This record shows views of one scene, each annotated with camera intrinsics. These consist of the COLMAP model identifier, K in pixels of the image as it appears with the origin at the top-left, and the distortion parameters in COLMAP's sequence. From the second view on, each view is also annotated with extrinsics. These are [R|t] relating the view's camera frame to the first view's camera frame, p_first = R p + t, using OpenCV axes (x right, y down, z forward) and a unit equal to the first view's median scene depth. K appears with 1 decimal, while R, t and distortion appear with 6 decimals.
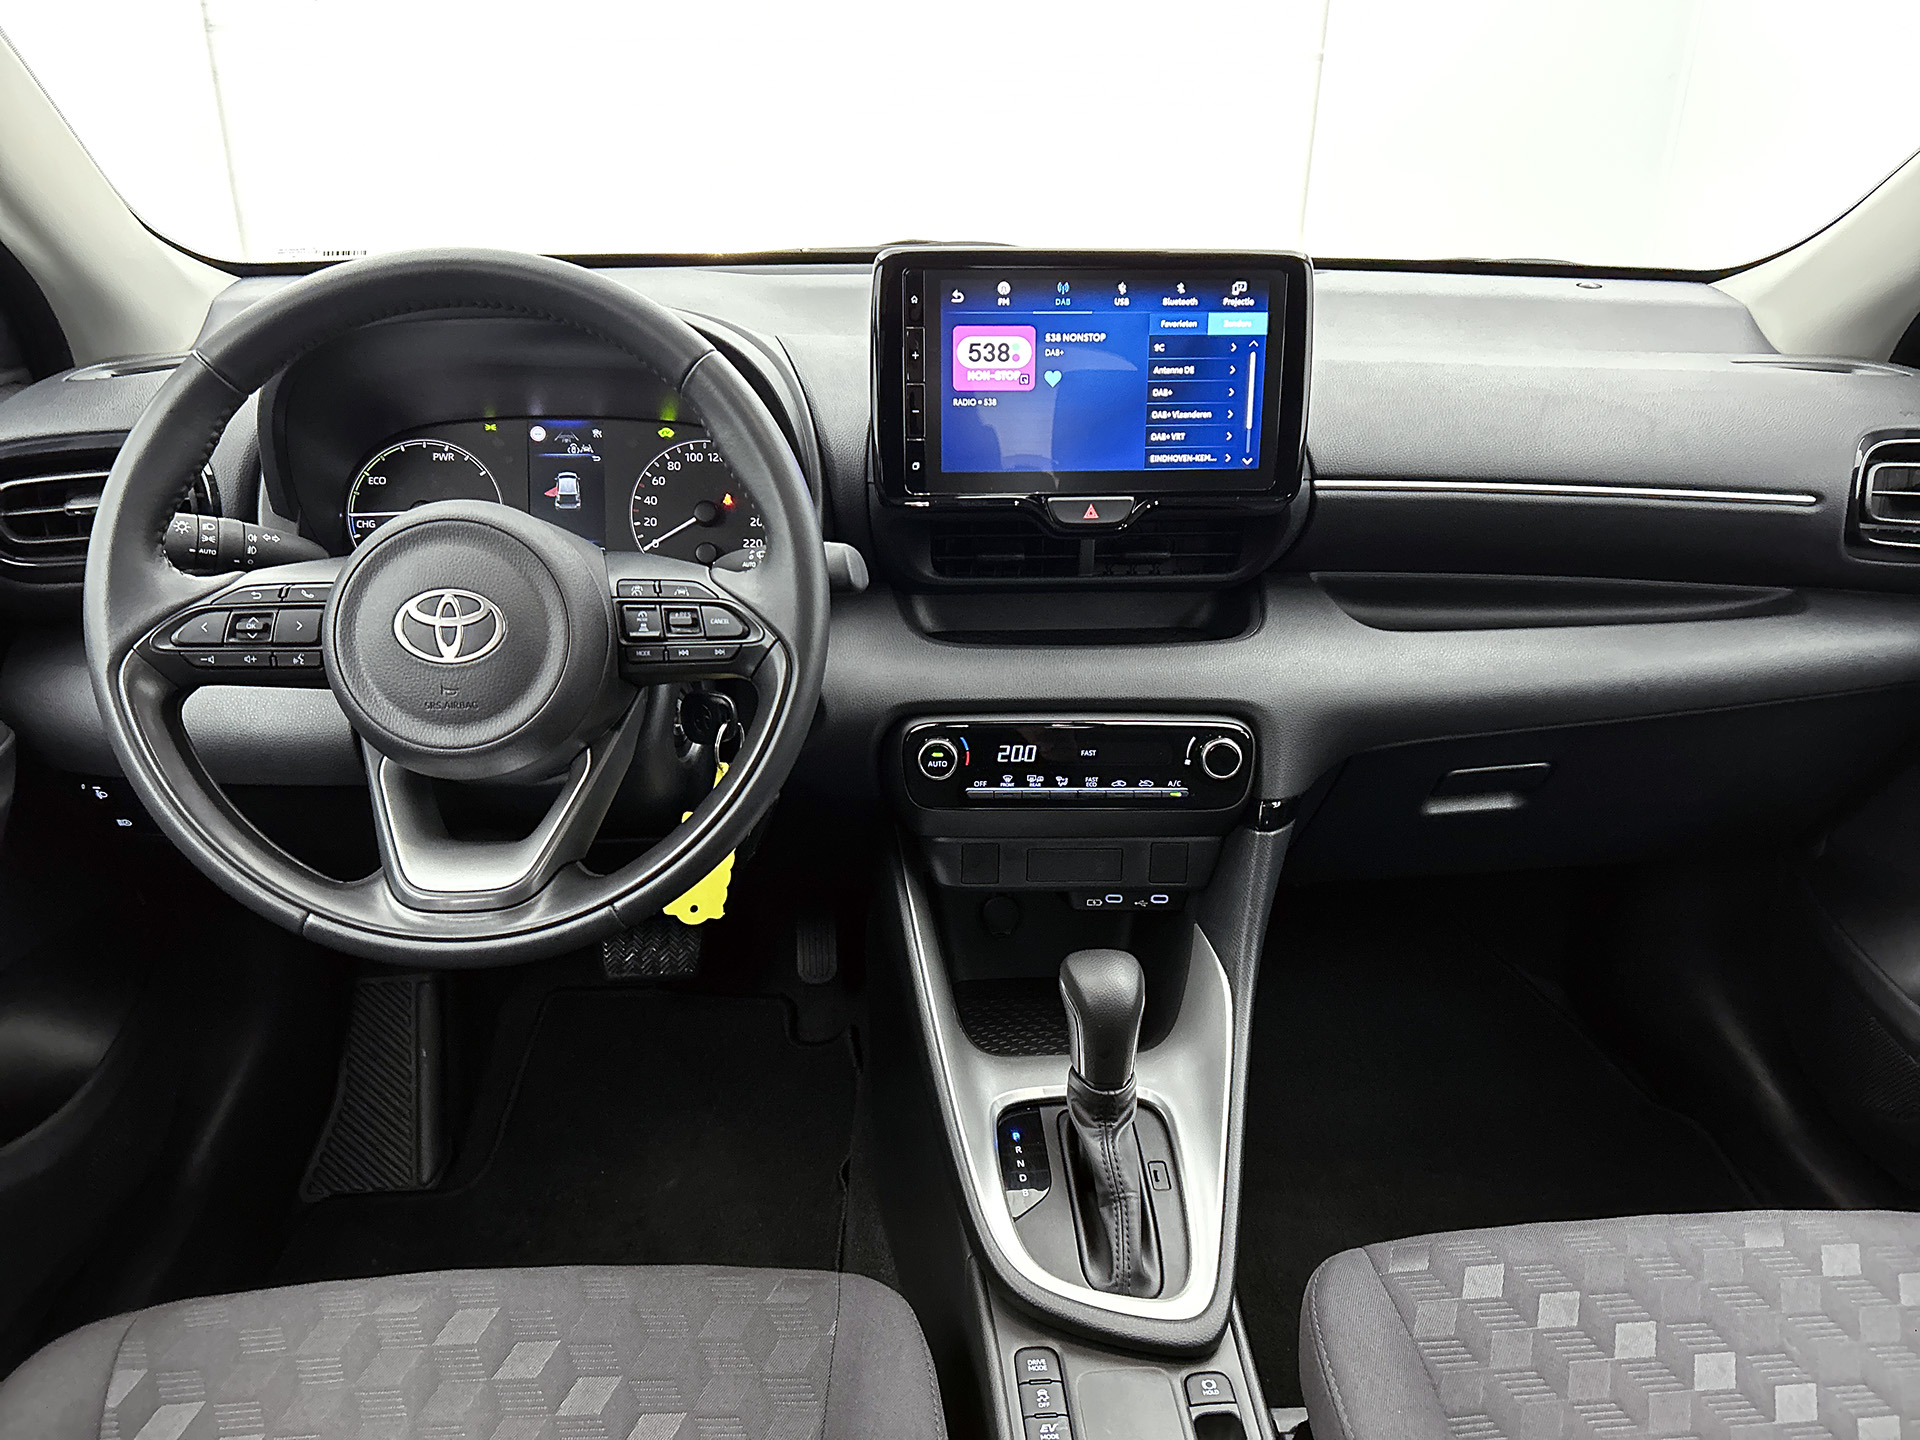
lens RADIAL K [[1469.5, 0, 975.5], [0, 1469.5, 713.2], [0, 0, 1]] dist [0.012017, -0.001588]
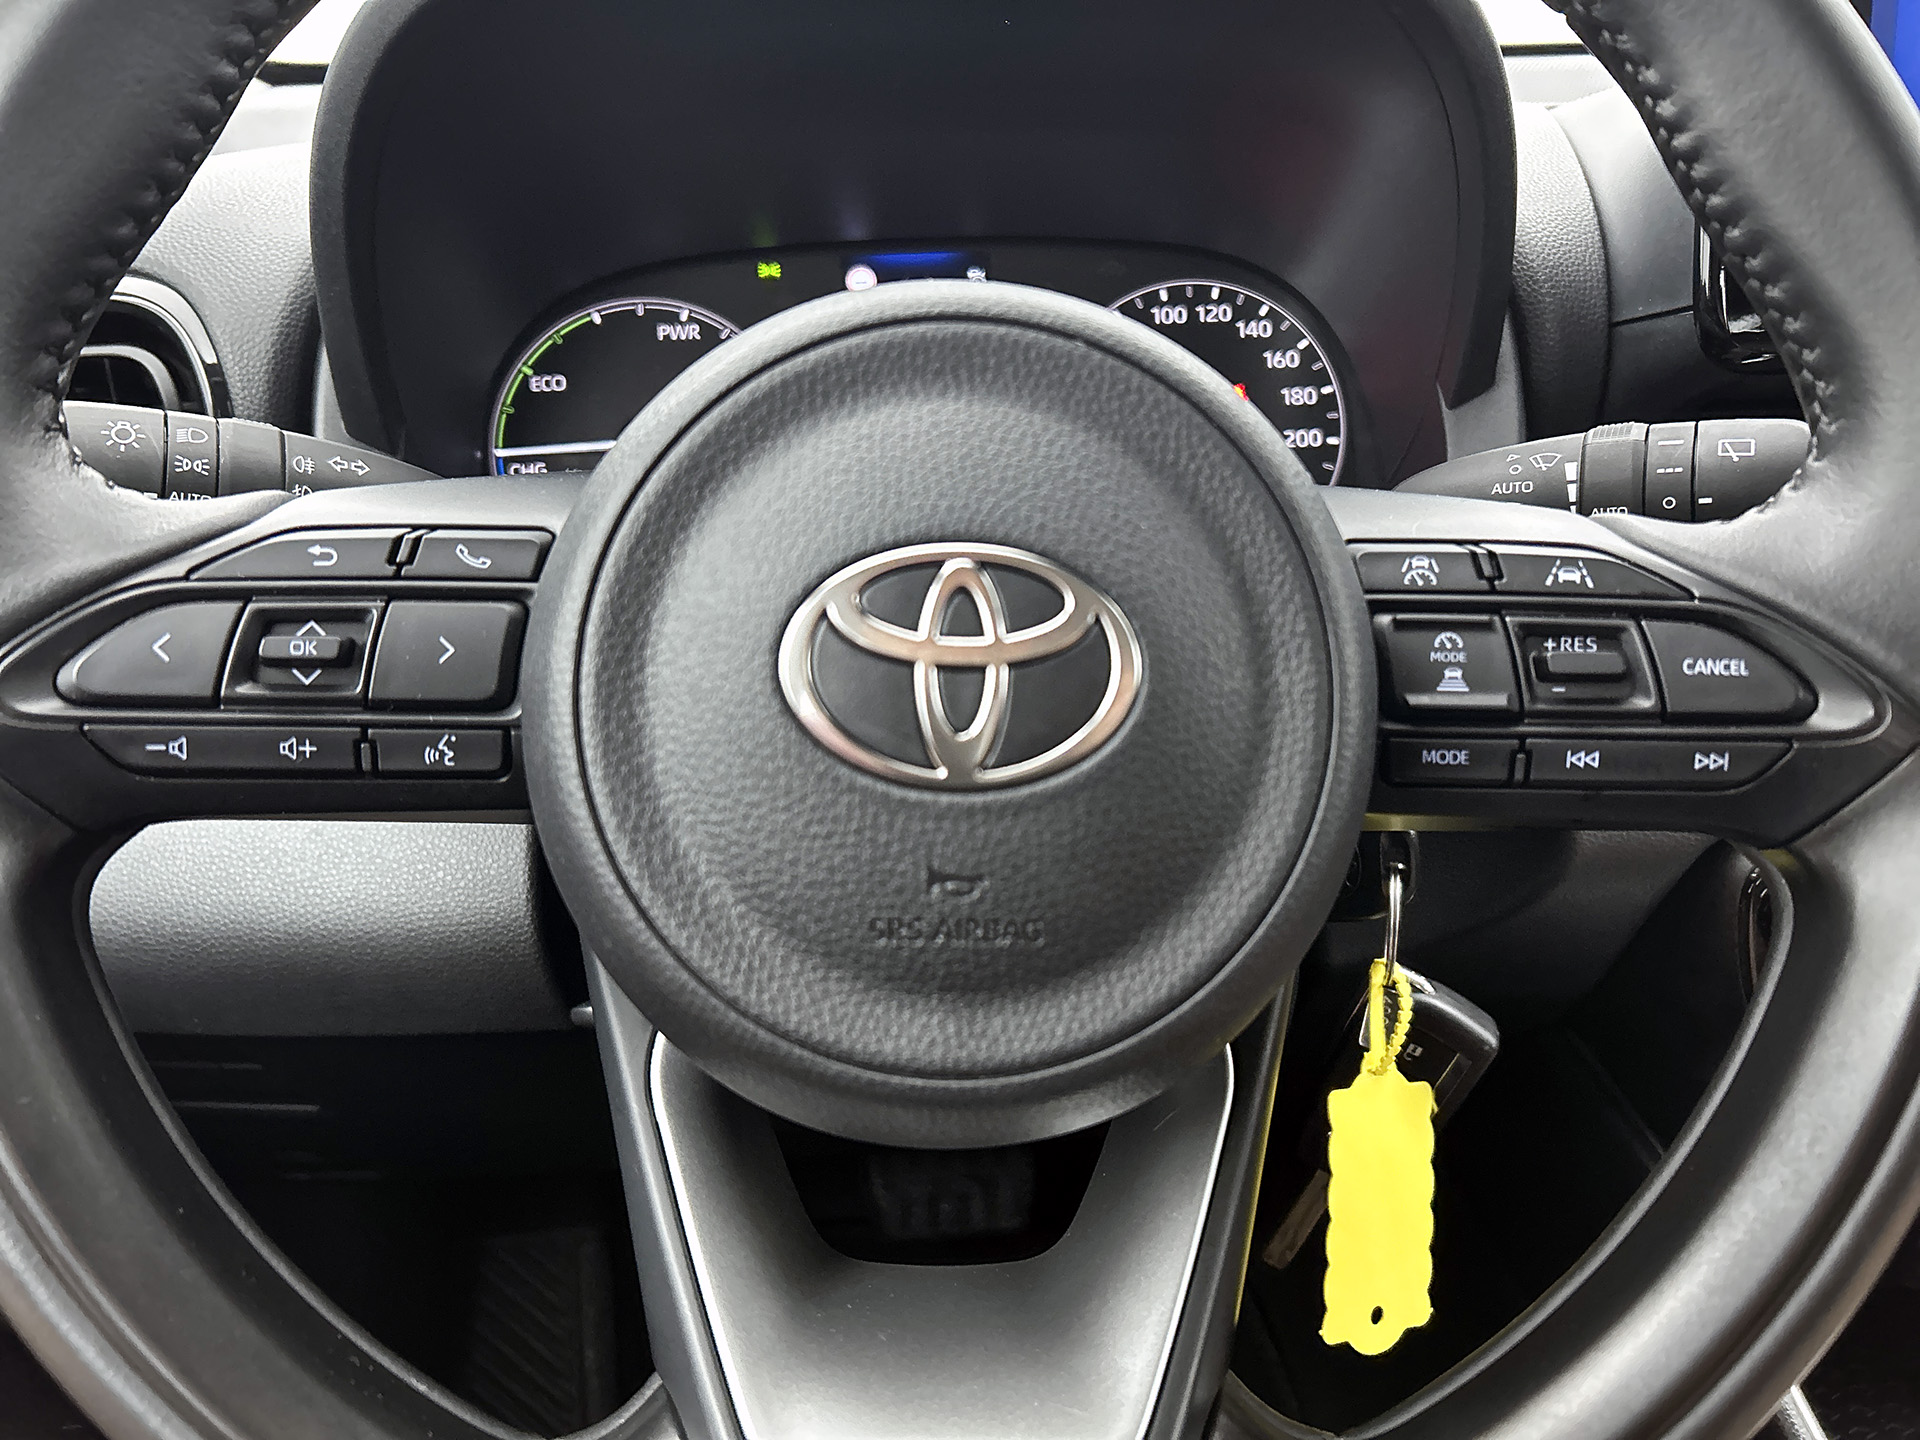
lens RADIAL K [[1469.5, 0, 941.3], [0, 1469.5, 709.0], [0, 0, 1]] dist [0.012017, -0.001588]
pose [[0.998672, 0.025857, -0.044565, -0.276934], [-0.027252, 0.999149, -0.030972, -0.032457], [0.043726, 0.032145, 0.998526, 0.561657]]
